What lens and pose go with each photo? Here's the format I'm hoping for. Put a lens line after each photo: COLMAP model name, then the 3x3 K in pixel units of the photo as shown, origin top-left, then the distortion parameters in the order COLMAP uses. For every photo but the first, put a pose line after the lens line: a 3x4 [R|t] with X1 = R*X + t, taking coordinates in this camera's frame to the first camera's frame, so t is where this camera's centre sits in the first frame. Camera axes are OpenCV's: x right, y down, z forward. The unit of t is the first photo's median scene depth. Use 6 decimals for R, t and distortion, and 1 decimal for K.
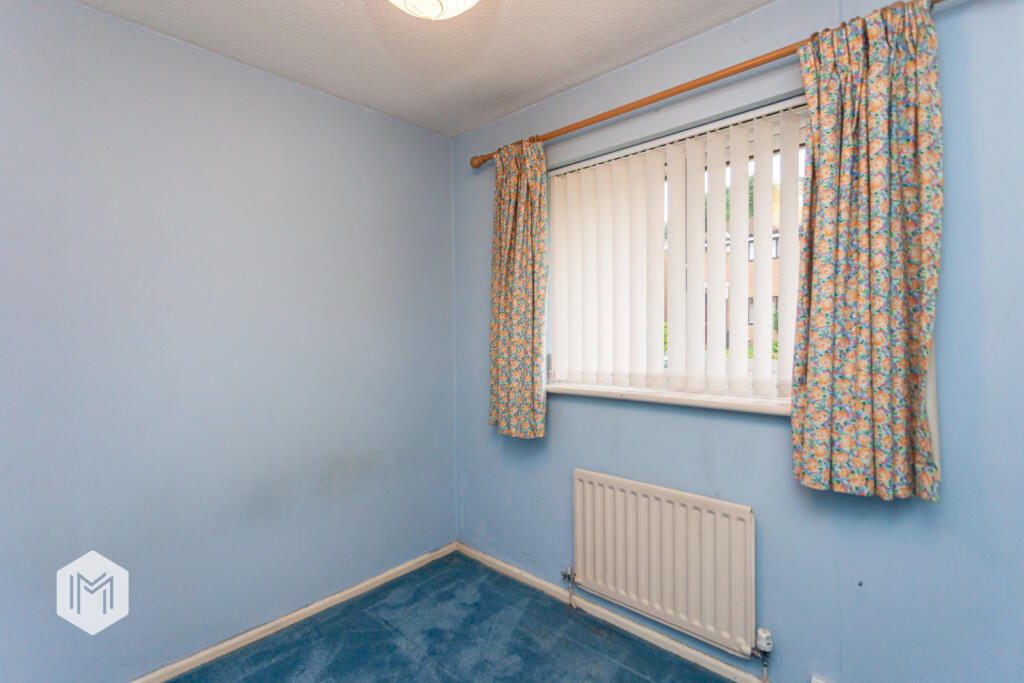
lens RADIAL K [[485.3, 0, 517.2], [0, 485.3, 348.4], [0, 0, 1]] dist [0.003329, 0.000862]
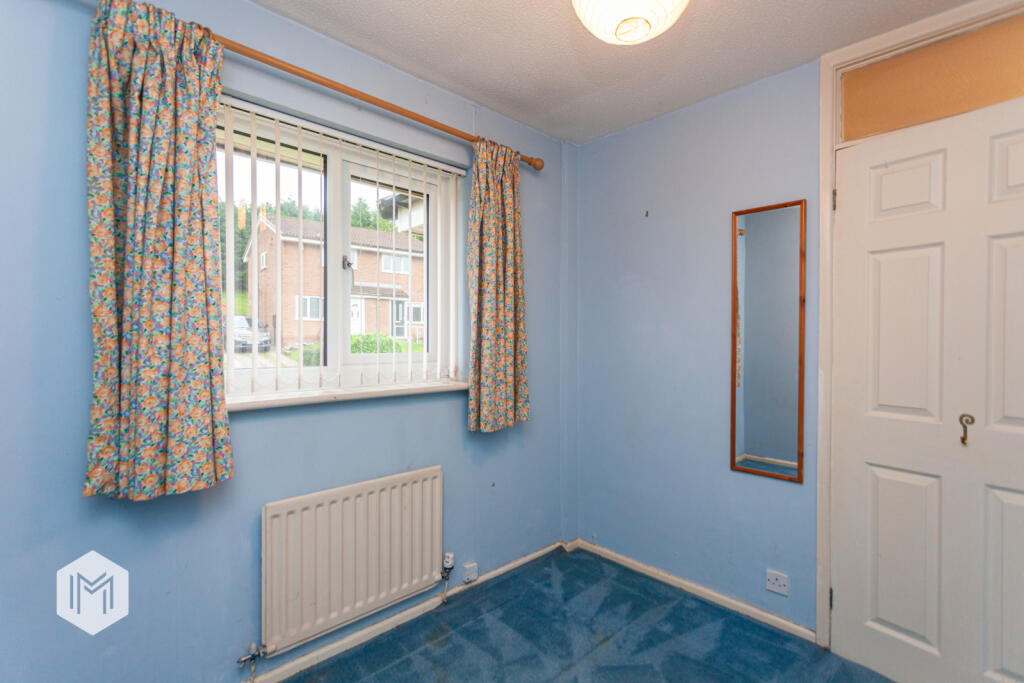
lens RADIAL K [[485.3, 0, 517.0], [0, 485.3, 333.3], [0, 0, 1]] dist [0.003329, 0.000862]
pose [[0.039170, 0.004446, 0.999223, -0.692234], [0.010249, 0.999936, -0.004851, -0.015591], [-0.999180, 0.010431, 0.039122, 0.630237]]
